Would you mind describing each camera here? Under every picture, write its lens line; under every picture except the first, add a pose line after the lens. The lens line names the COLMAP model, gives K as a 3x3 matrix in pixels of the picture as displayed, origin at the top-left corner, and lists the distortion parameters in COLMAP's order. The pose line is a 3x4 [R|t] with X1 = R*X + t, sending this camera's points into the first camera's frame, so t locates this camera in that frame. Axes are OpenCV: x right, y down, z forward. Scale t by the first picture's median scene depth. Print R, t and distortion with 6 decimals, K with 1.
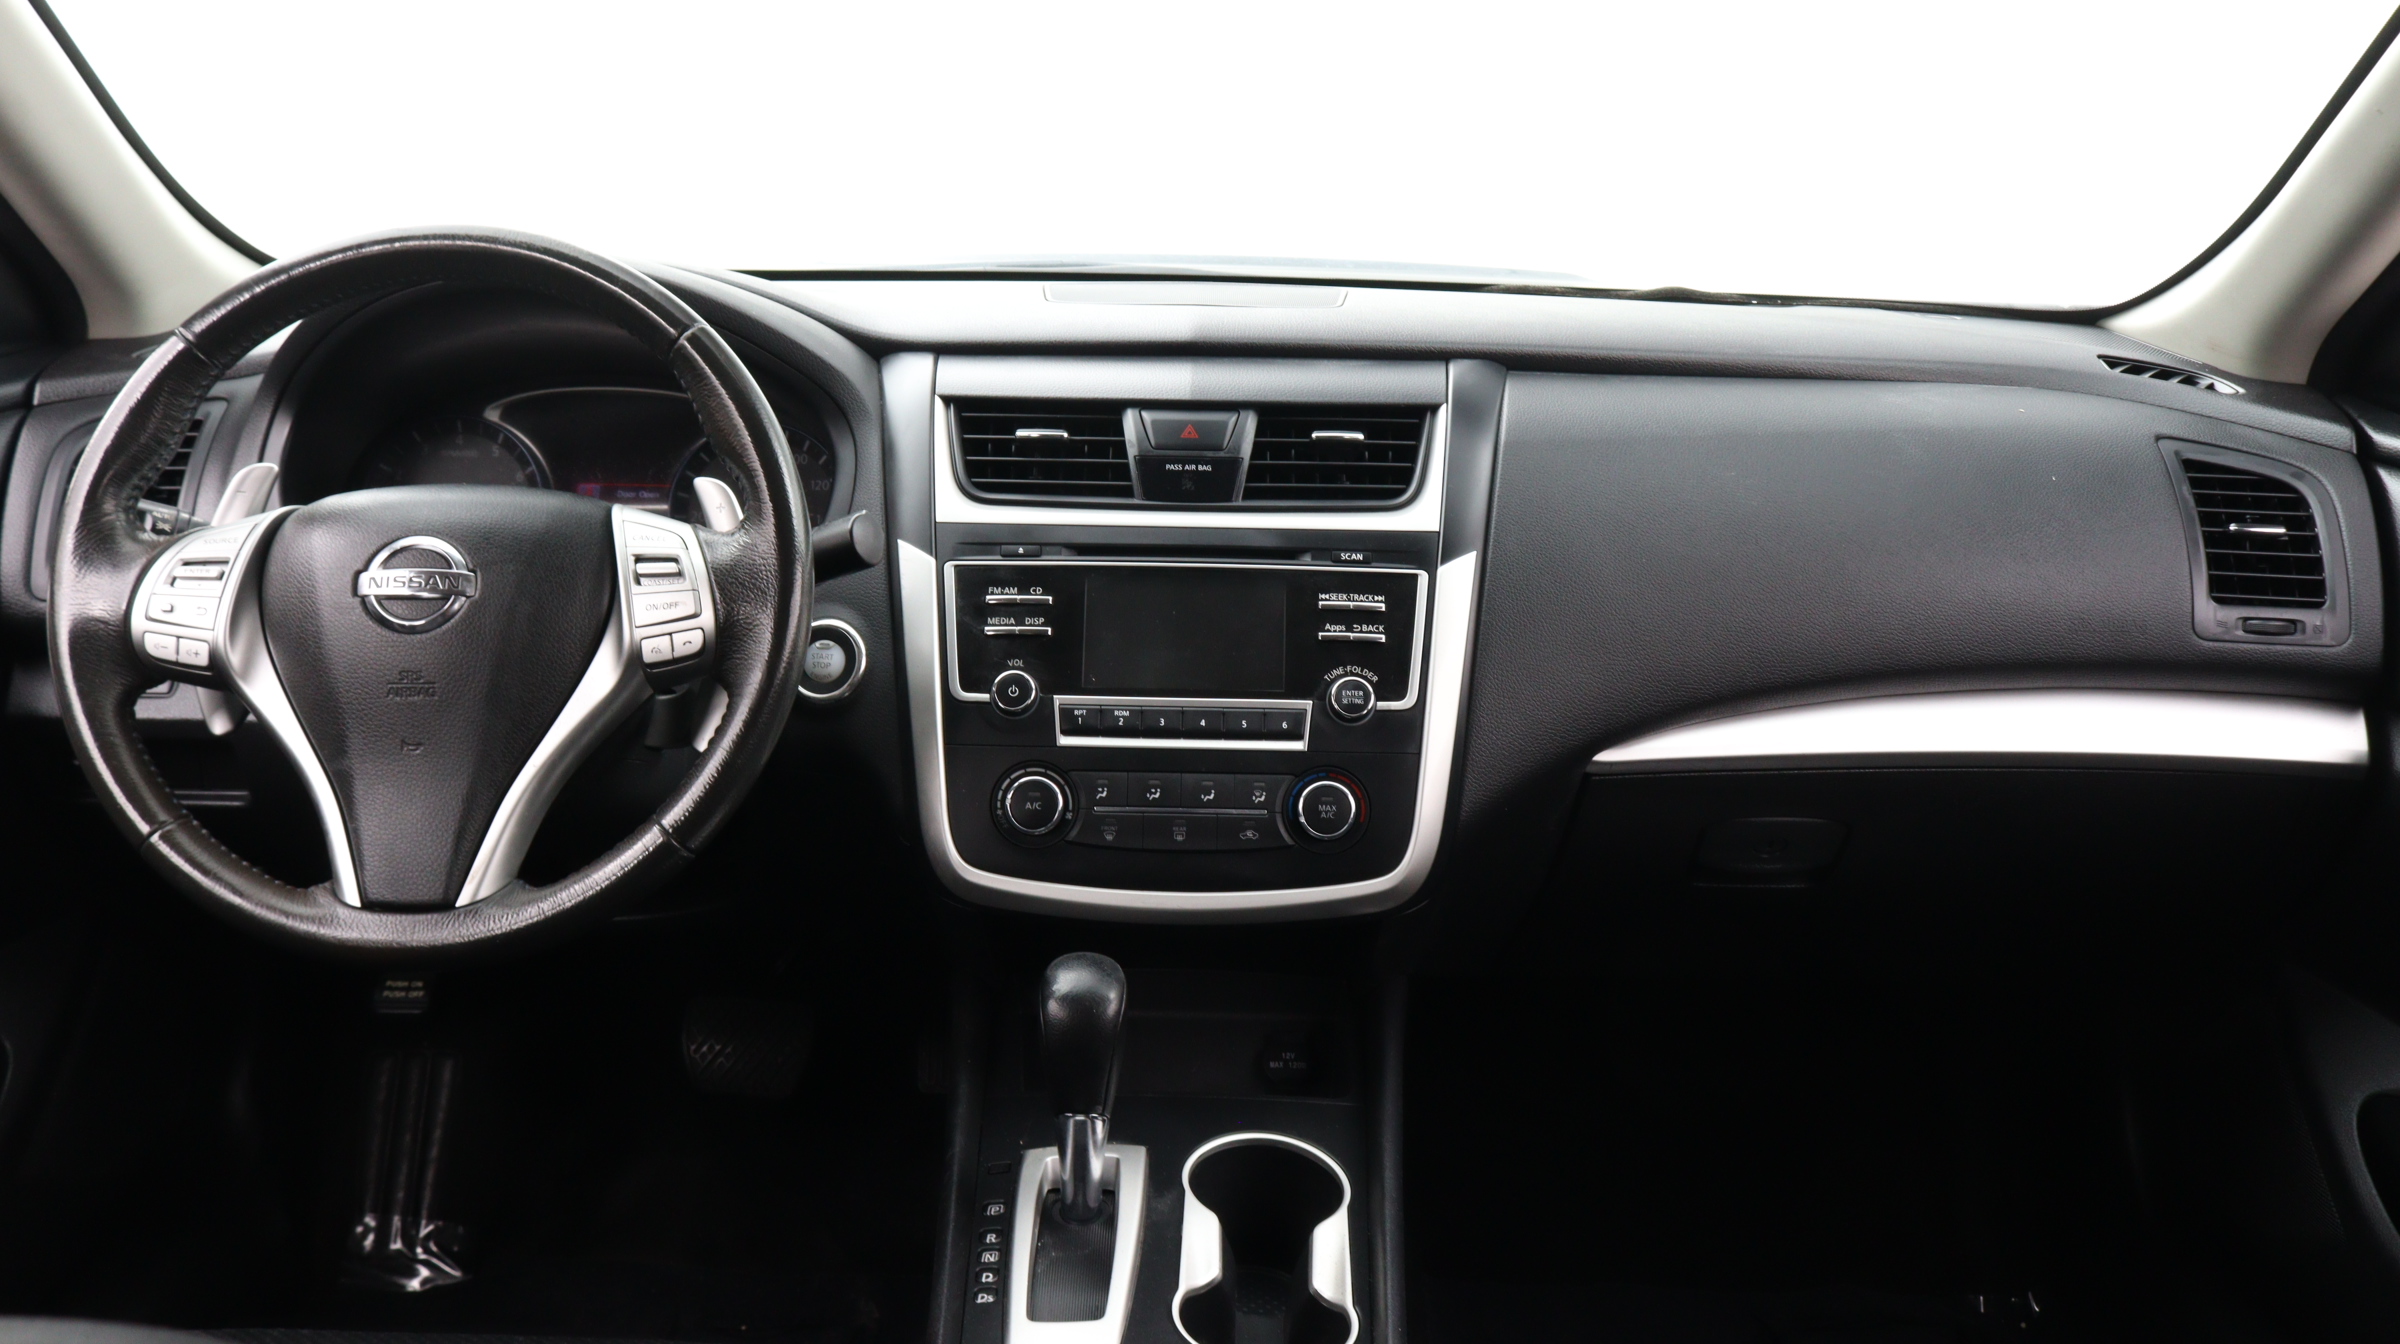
lens RADIAL K [[2259.9, 0, 1214.0], [0, 2259.9, 665.6], [0, 0, 1]] dist [-0.014741, 0.000000]
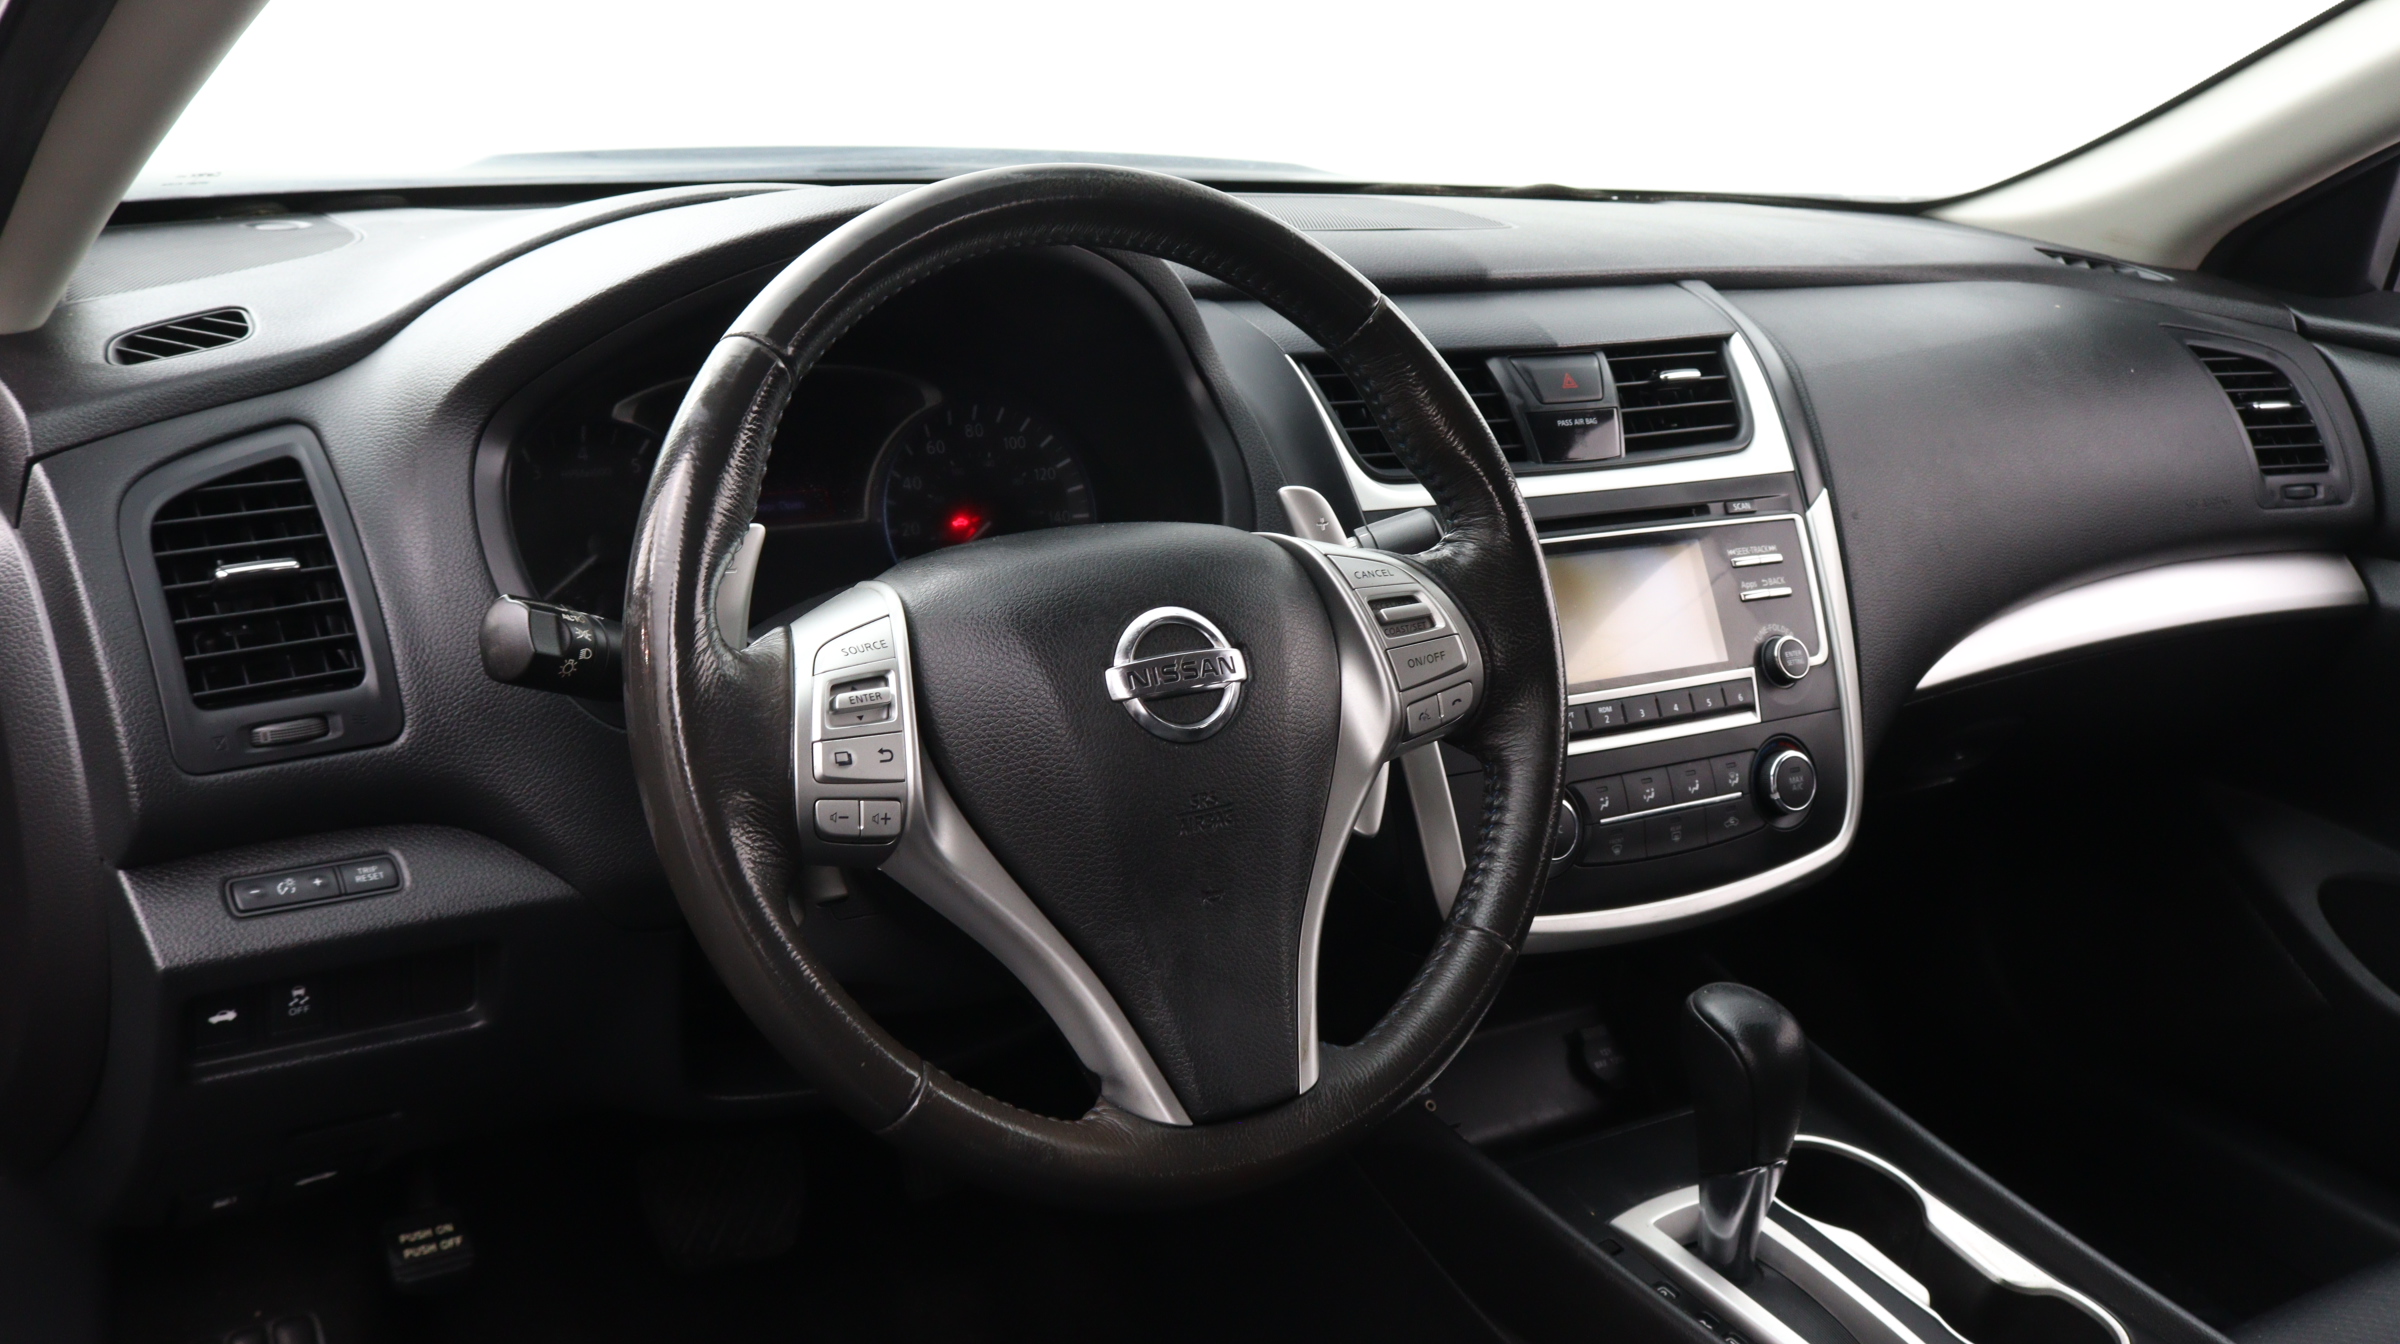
lens RADIAL K [[2378.5, 0, 1243.8], [0, 2378.5, 716.6], [0, 0, 1]] dist [-0.004131, 0.000000]
pose [[0.819043, -0.143068, 0.555608, -0.662241], [0.098149, 0.989074, 0.109998, -0.090653], [-0.565275, -0.035561, 0.824136, 0.312828]]
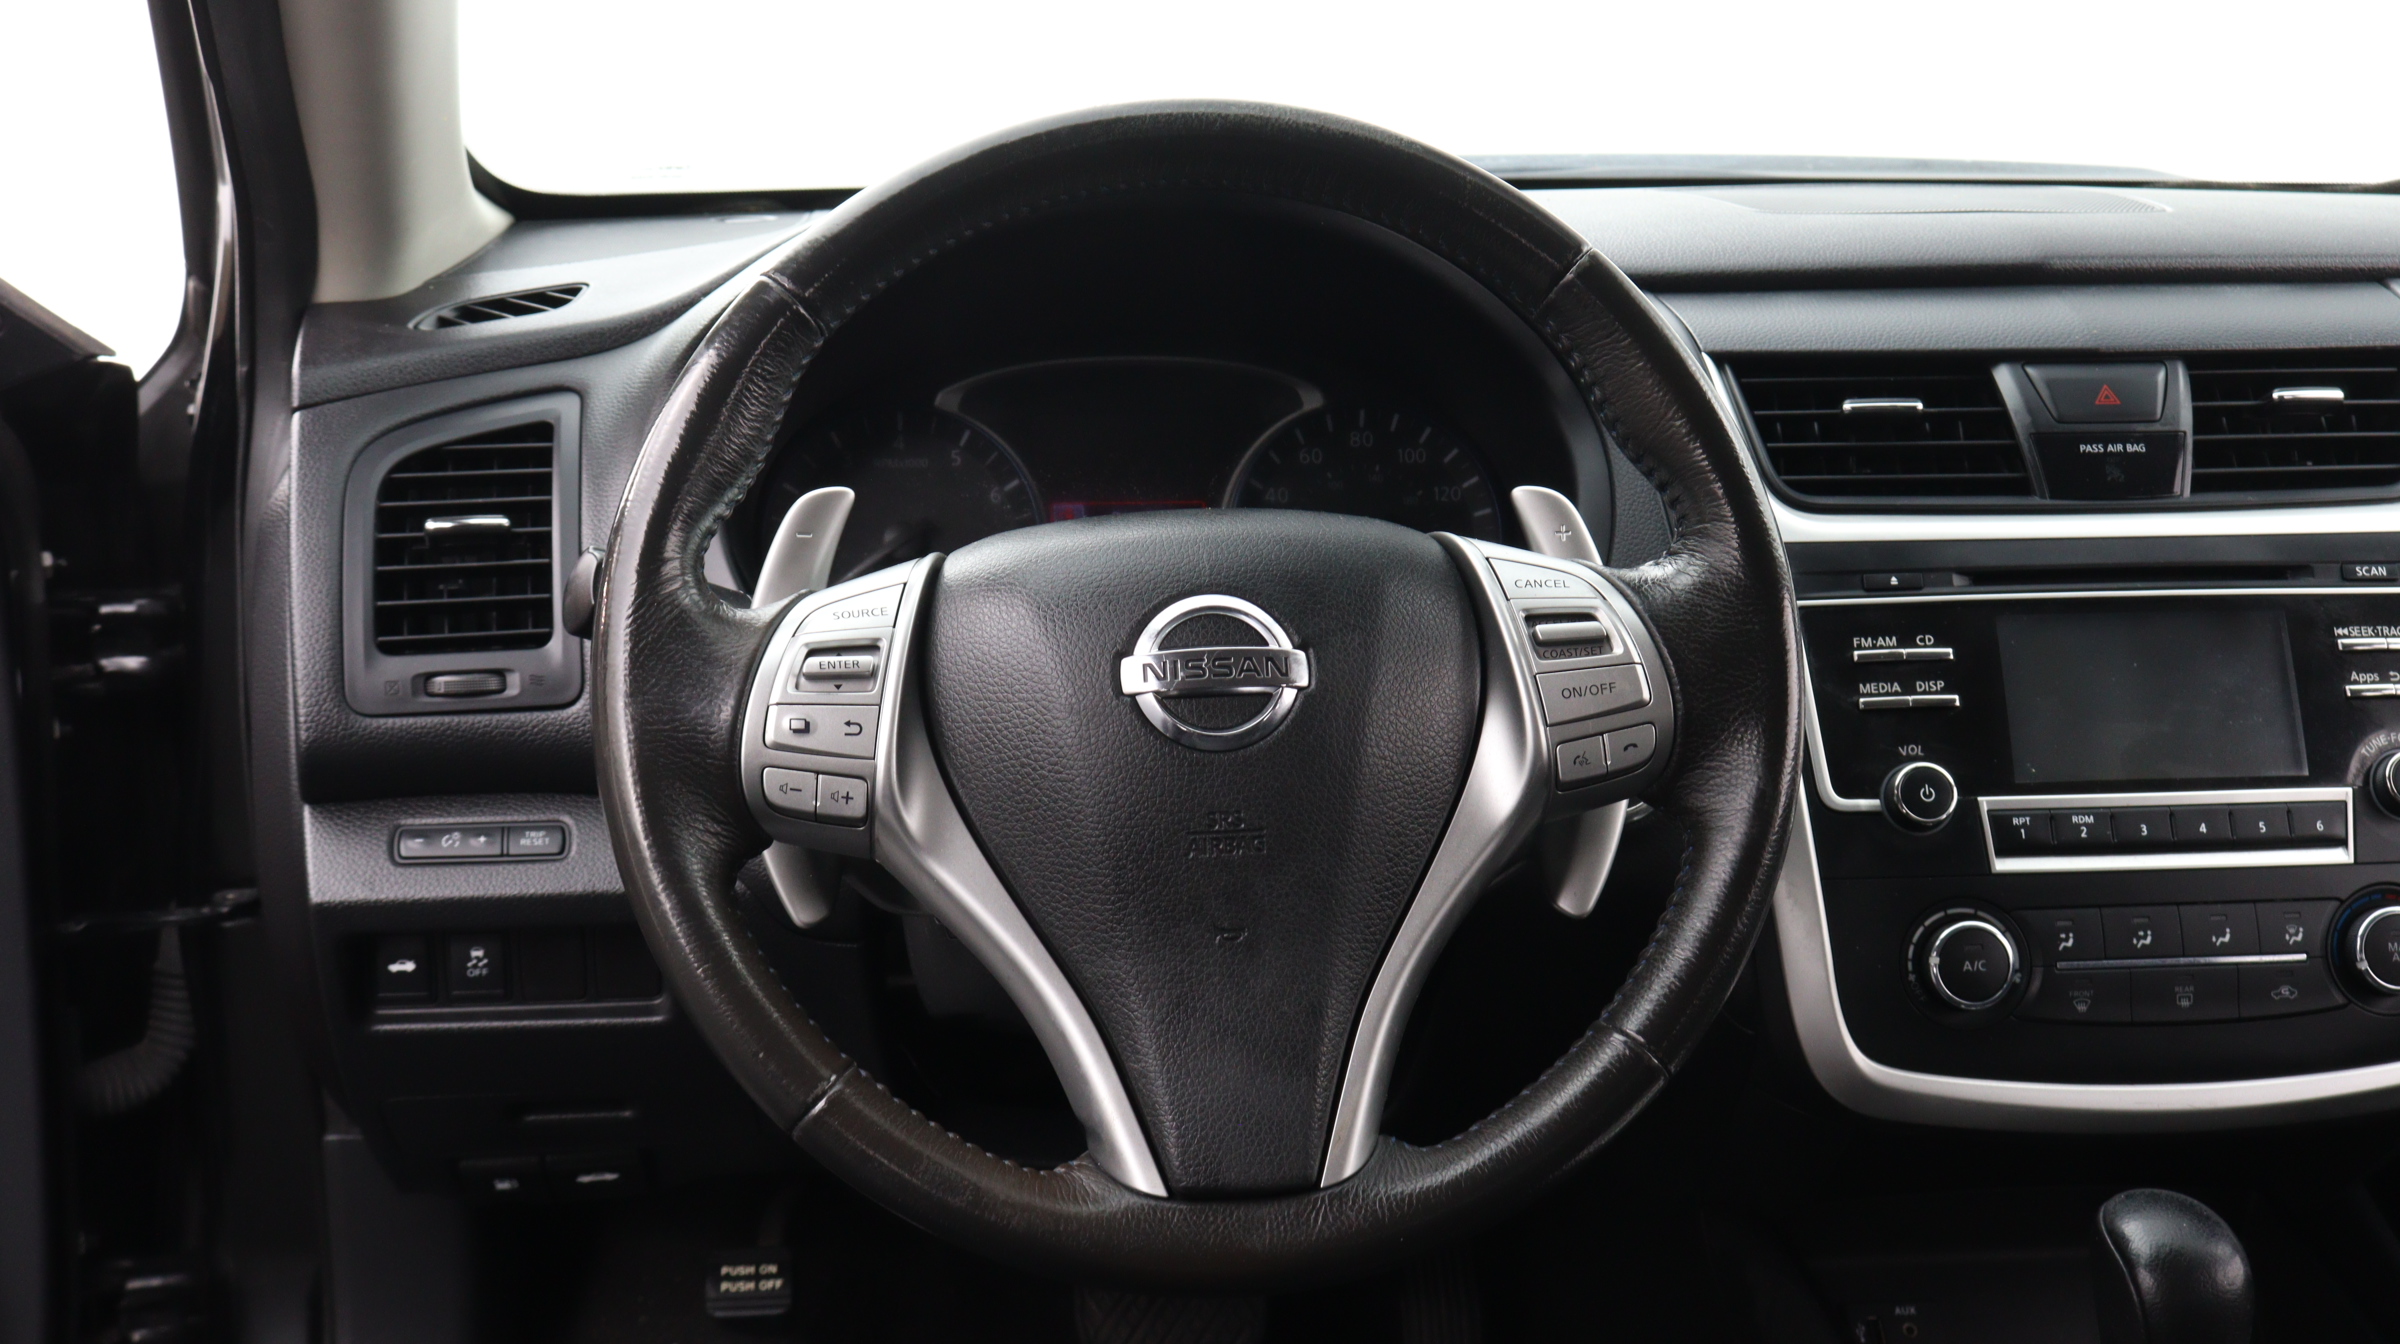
lens RADIAL K [[2878.6, 0, 1192.9], [0, 2878.6, 687.3], [0, 0, 1]] dist [0.004679, 0.000000]
pose [[0.993088, -0.040735, 0.110080, -0.388691], [0.041376, 0.999137, -0.003547, -0.025346], [-0.109841, 0.008078, 0.993916, 0.181836]]
